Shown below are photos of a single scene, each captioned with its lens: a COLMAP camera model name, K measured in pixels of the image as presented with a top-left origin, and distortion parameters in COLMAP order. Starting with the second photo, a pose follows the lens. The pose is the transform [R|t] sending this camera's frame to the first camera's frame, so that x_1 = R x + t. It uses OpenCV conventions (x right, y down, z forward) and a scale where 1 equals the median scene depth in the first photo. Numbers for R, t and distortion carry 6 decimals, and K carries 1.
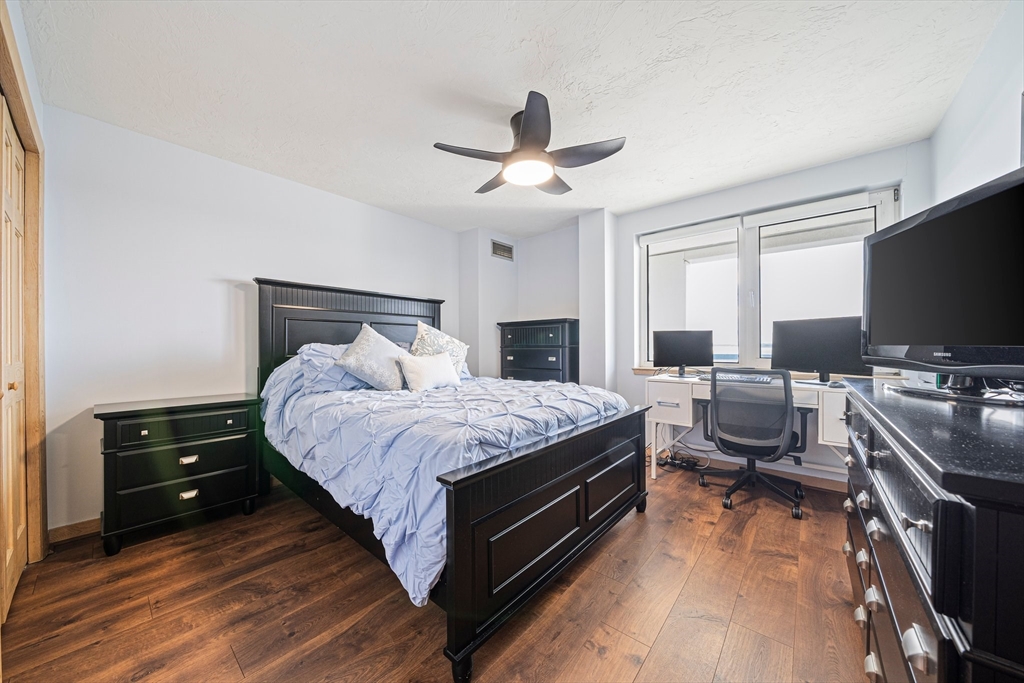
lens RADIAL K [[356.6, 0, 511.2], [0, 356.6, 344.0], [0, 0, 1]] dist [-0.007046, -0.000001]
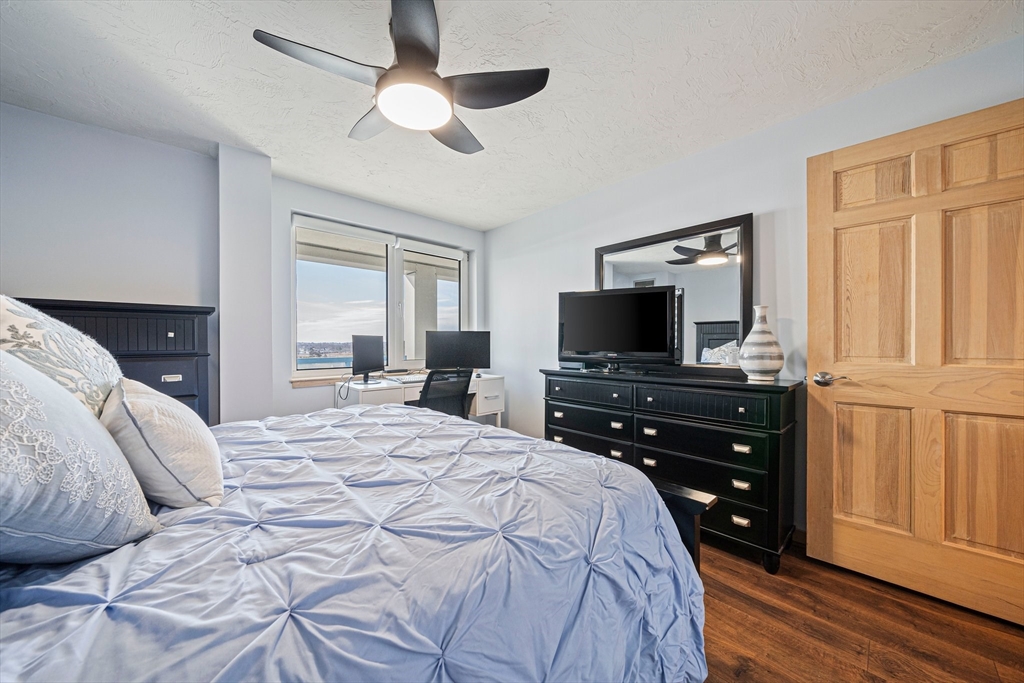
lens RADIAL K [[356.6, 0, 507.8], [0, 356.6, 343.1], [0, 0, 1]] dist [-0.007046, -0.000001]
pose [[0.107400, 0.007322, 0.994189, -0.438888], [-0.002061, 0.999972, -0.007142, -0.010170], [-0.994214, -0.001282, 0.107412, 0.520406]]
